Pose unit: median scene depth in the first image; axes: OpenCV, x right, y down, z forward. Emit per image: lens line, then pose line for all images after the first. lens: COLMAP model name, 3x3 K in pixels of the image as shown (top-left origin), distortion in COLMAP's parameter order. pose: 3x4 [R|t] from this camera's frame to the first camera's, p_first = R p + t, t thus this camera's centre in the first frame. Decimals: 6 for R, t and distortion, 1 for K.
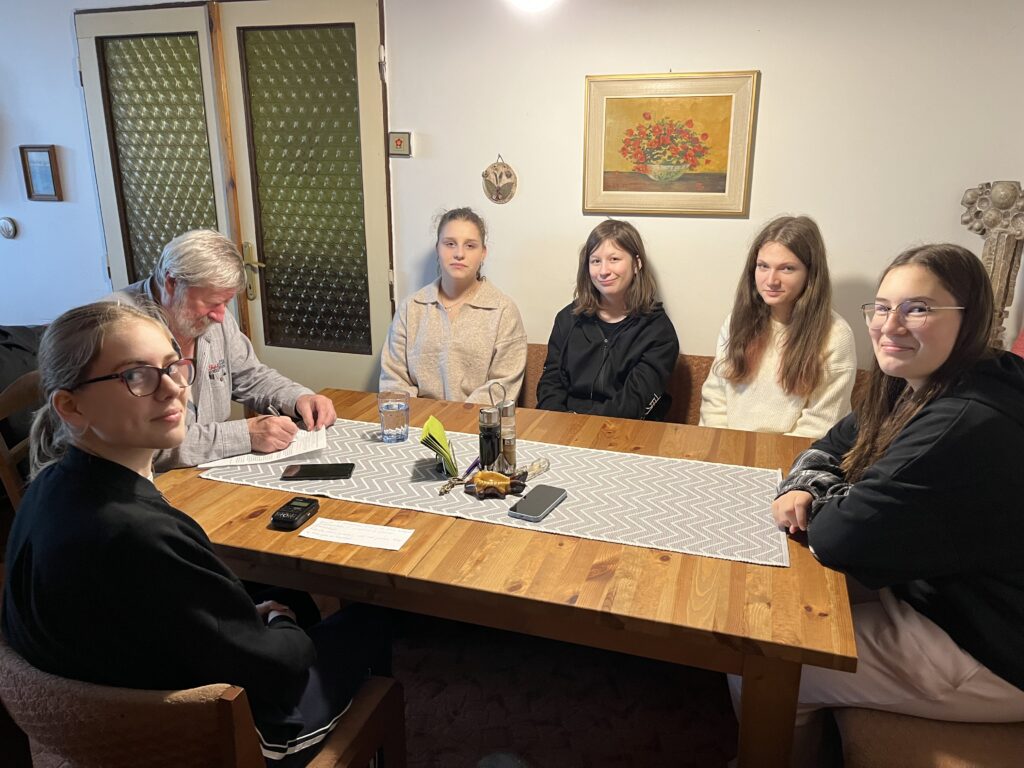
lens RADIAL K [[793.2, 0, 512.0], [0, 793.2, 384.0], [0, 0, 1]] dist [0.058257, -0.057008]
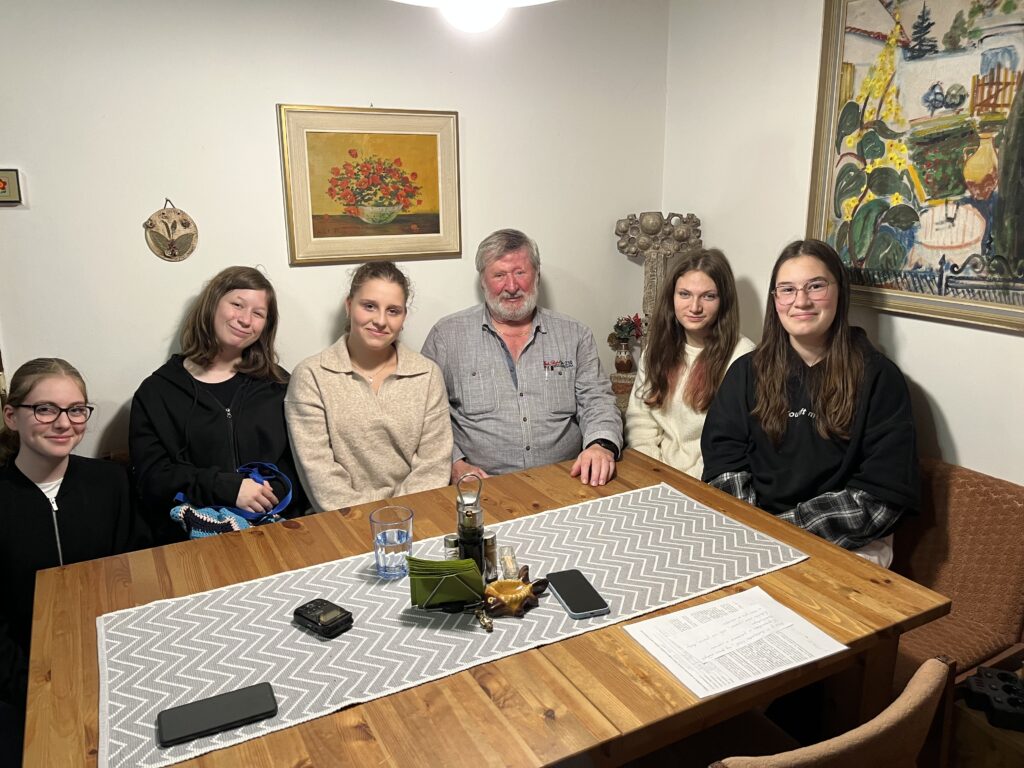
lens RADIAL K [[788.6, 0, 512.0], [0, 788.6, 384.0], [0, 0, 1]] dist [0.057710, -0.071716]
pose [[0.686039, -0.185741, 0.703456, -0.385975], [0.219066, 0.974730, 0.043726, -0.082882], [-0.693802, 0.124105, 0.709392, 0.277064]]
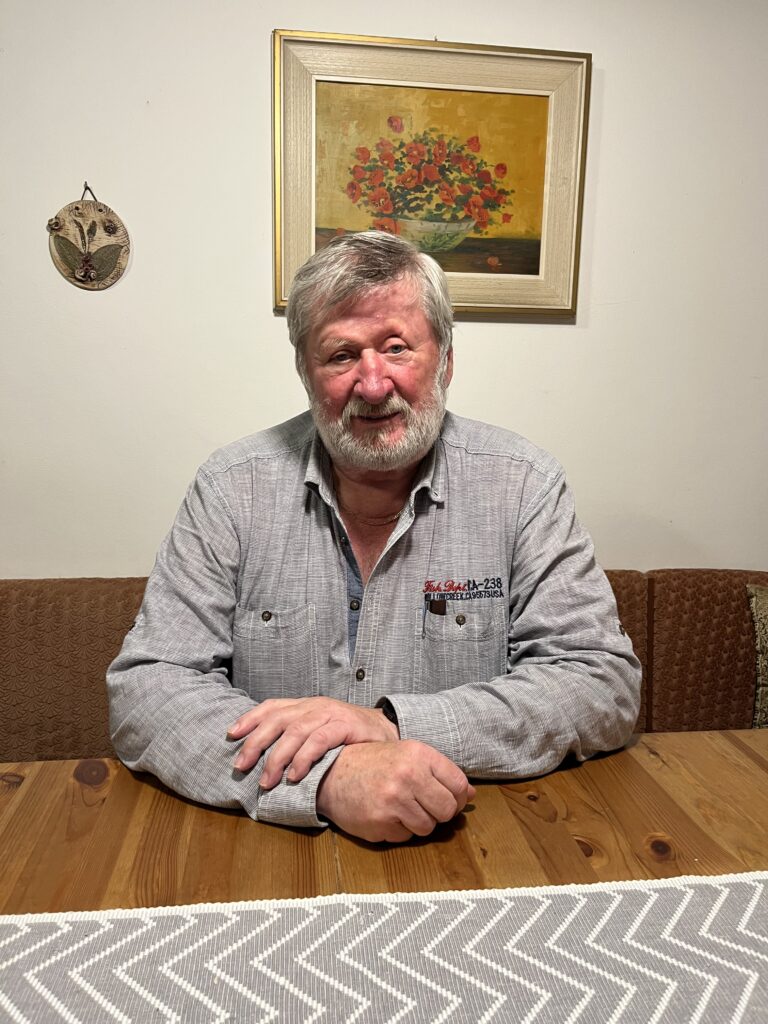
lens RADIAL K [[788.6, 0, 384.0], [0, 788.6, 512.0], [0, 0, 1]] dist [0.057710, -0.071716]
pose [[0.902837, -0.054135, 0.426562, -0.074117], [0.105718, 0.989538, -0.098174, -0.034082], [-0.416784, 0.133730, 0.899115, 0.571737]]
